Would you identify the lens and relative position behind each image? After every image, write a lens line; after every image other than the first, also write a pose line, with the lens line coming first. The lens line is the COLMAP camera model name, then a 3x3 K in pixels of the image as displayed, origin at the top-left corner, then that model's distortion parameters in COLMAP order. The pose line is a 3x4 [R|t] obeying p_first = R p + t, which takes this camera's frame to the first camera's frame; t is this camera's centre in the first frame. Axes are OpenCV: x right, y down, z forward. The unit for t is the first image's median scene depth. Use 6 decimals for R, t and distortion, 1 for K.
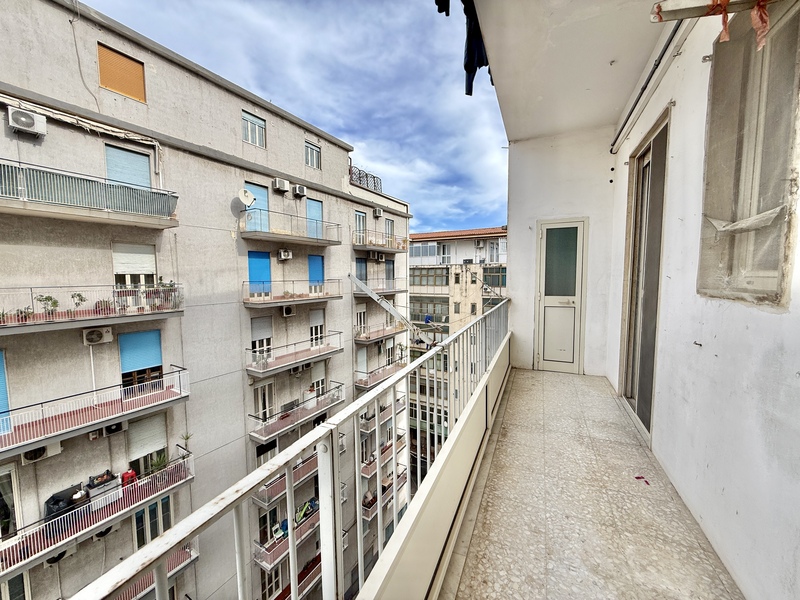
lens RADIAL K [[318.4, 0, 398.4], [0, 318.4, 299.3], [0, 0, 1]] dist [0.000068, 0.000040]
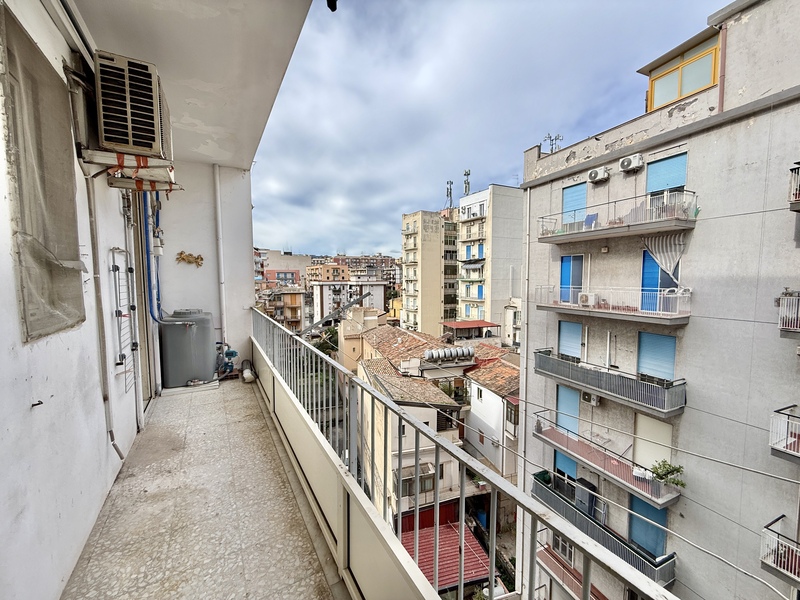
lens RADIAL K [[319.6, 0, 398.7], [0, 319.6, 299.0], [0, 0, 1]] dist [-0.000206, 0.000141]
pose [[-0.582626, 0.079251, -0.808867, 0.883407], [-0.032106, 0.992213, 0.120340, -0.202345], [0.812106, 0.096083, -0.575545, 1.839144]]
